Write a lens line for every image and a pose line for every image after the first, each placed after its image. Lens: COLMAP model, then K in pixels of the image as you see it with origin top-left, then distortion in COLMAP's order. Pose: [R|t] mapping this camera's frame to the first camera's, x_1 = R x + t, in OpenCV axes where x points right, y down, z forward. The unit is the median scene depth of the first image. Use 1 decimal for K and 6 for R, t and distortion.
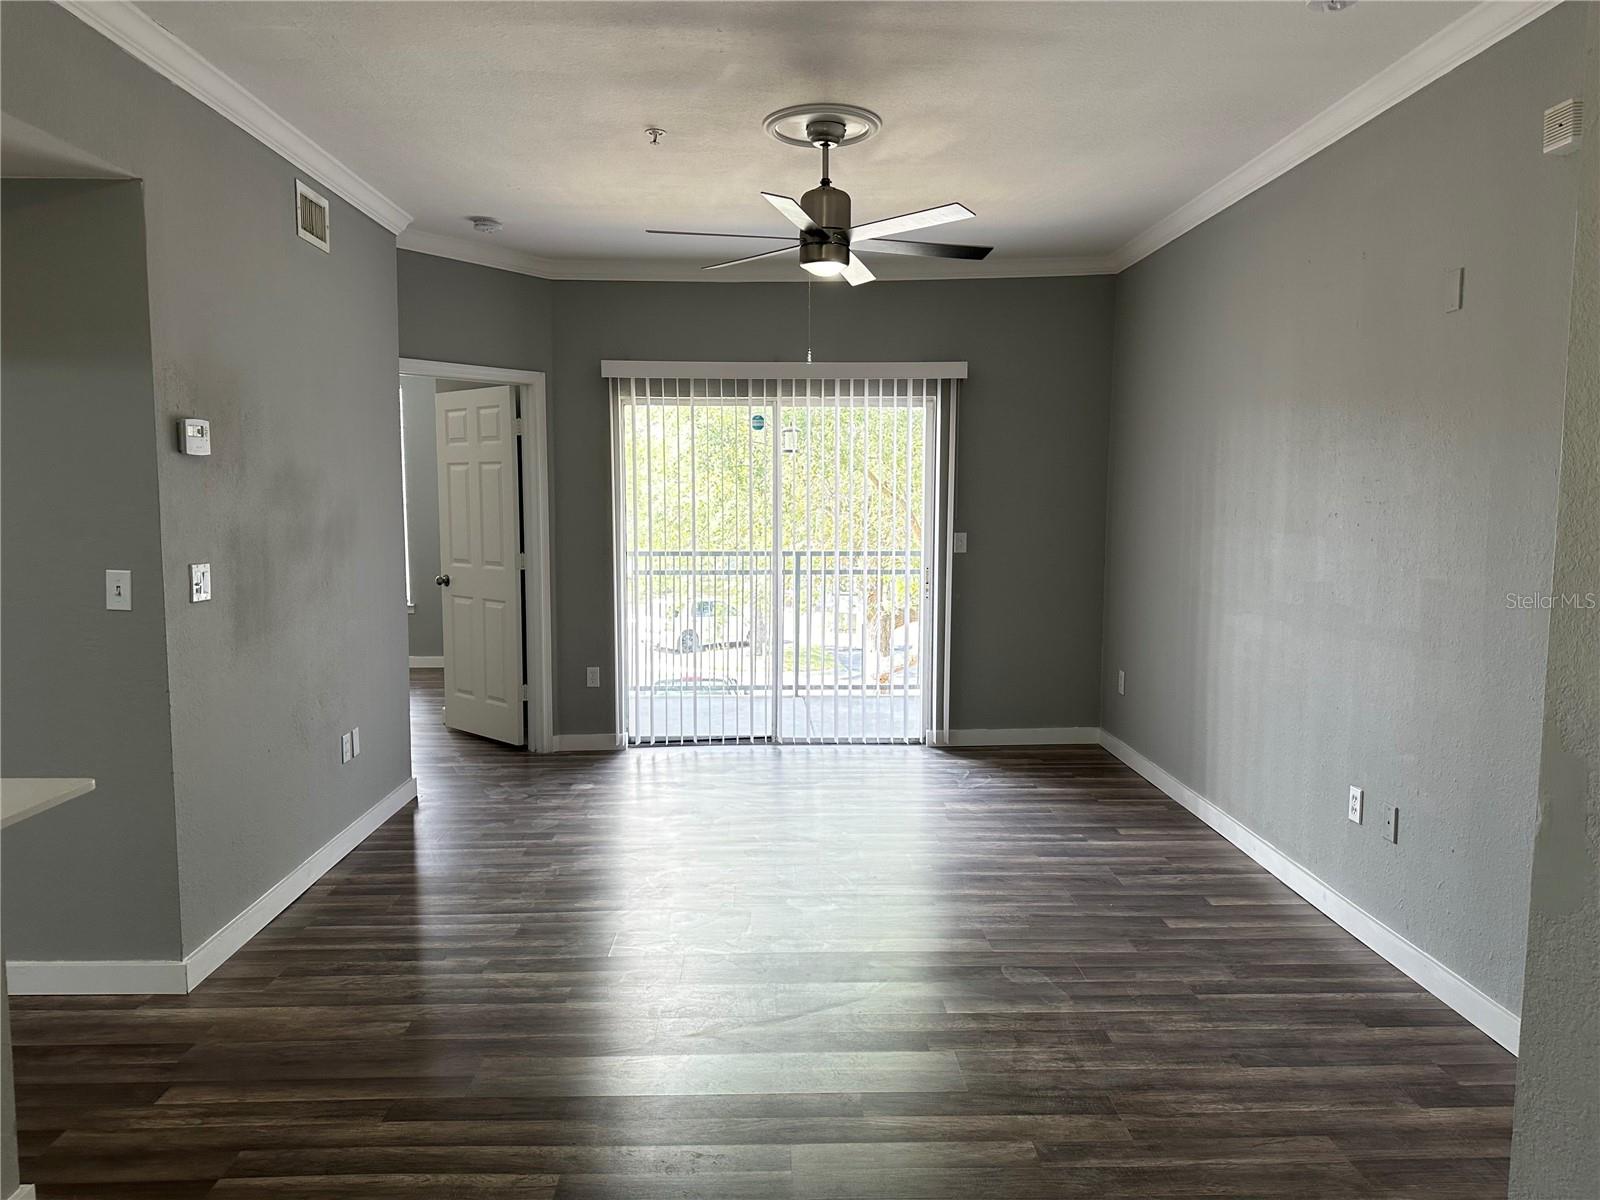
lens RADIAL K [[1130.2, 0, 810.8], [0, 1130.2, 597.8], [0, 0, 1]] dist [0.062108, -0.086316]
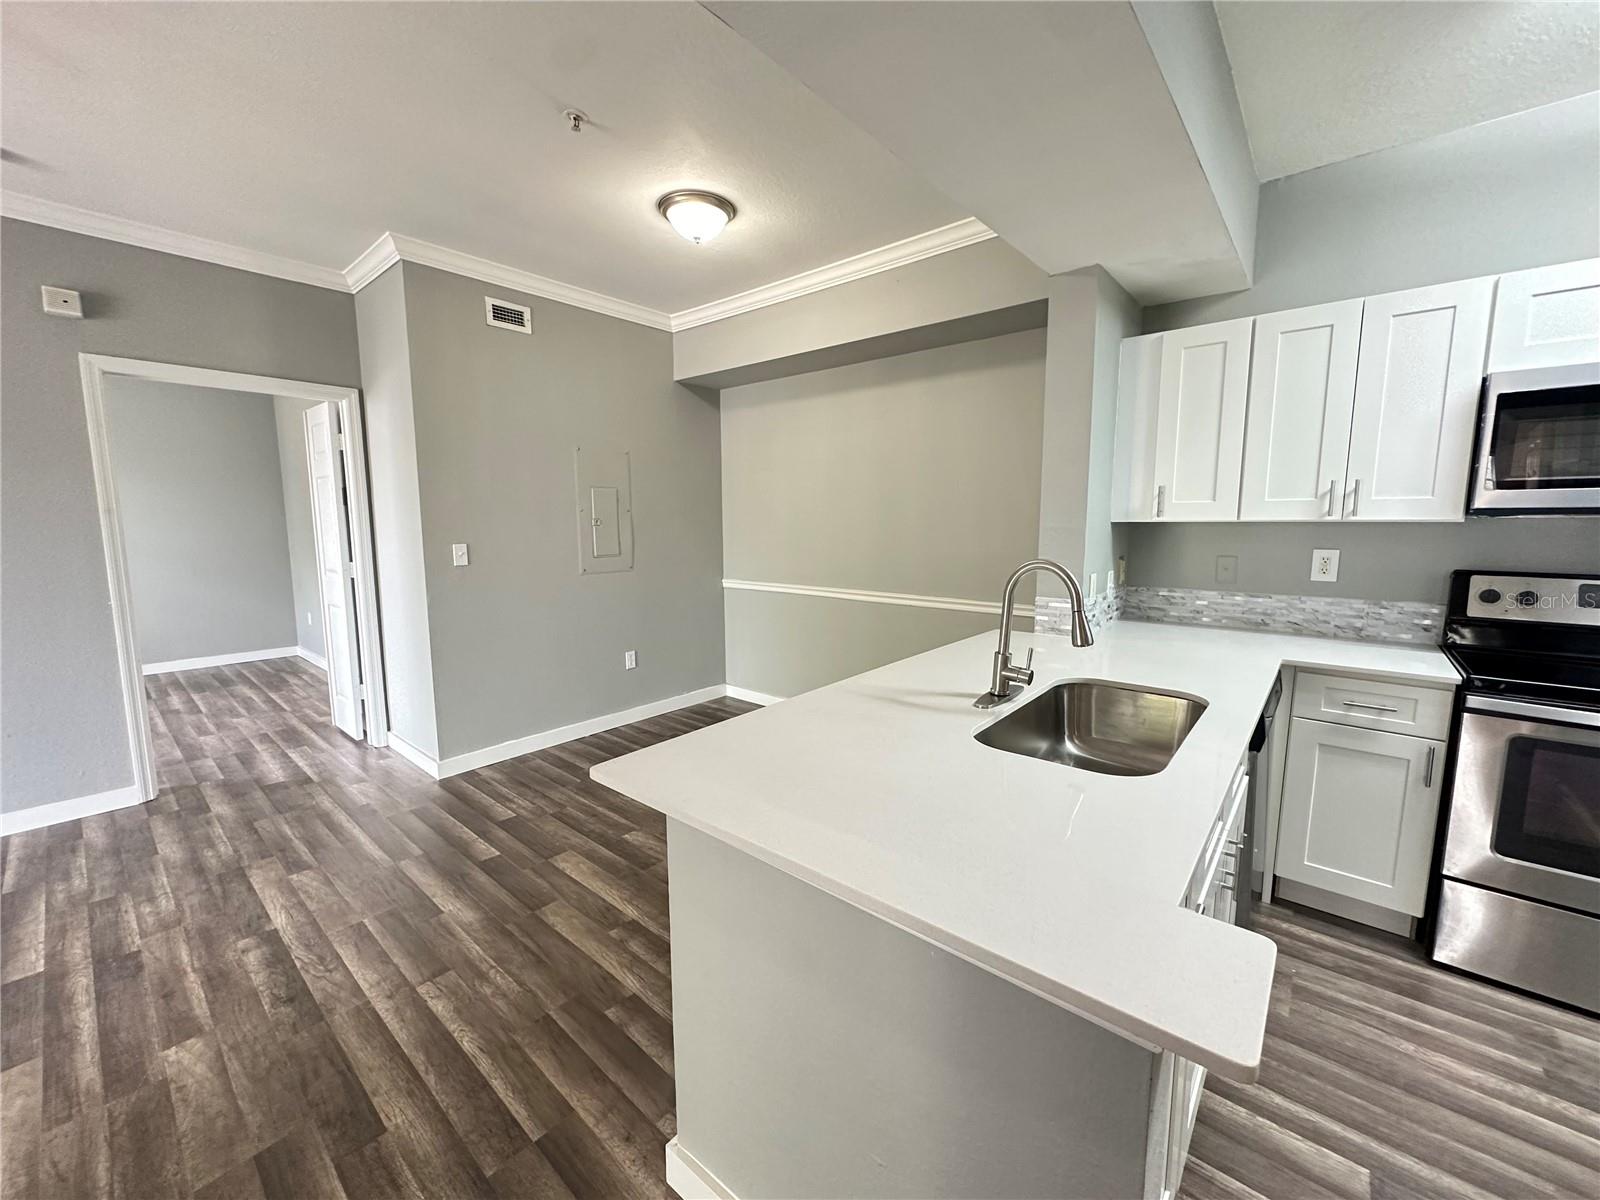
lens RADIAL K [[639.0, 0, 789.2], [0, 639.0, 596.4], [0, 0, 1]] dist [-0.004927, 0.001386]
pose [[-0.730743, -0.083891, 0.677478, -0.900150], [0.058855, 0.980983, 0.184957, -0.069639], [-0.680111, 0.175029, -0.711909, 1.005041]]
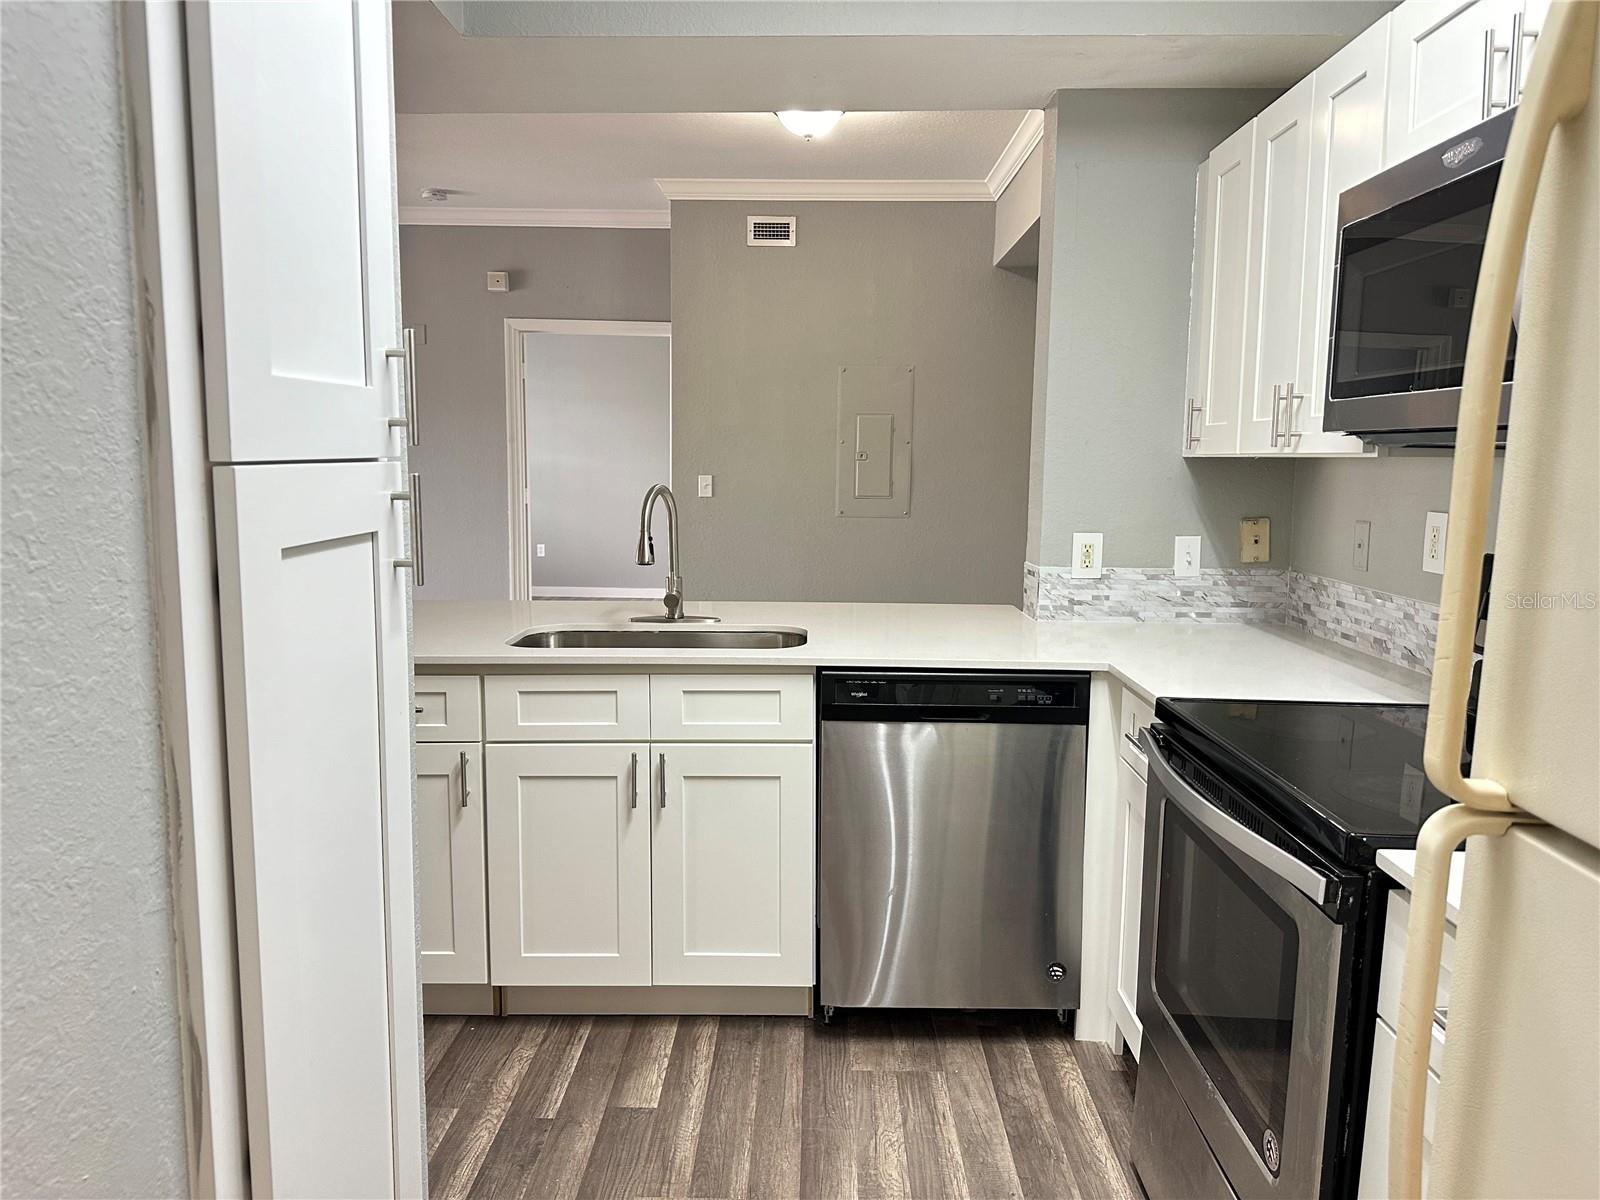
lens RADIAL K [[1130.2, 0, 806.9], [0, 1130.2, 602.8], [0, 0, 1]] dist [0.062108, -0.086316]
pose [[0.066792, -0.129569, 0.989318, -1.712117], [0.071901, 0.989580, 0.124749, 0.004076], [-0.995173, 0.062801, 0.075412, 0.240975]]
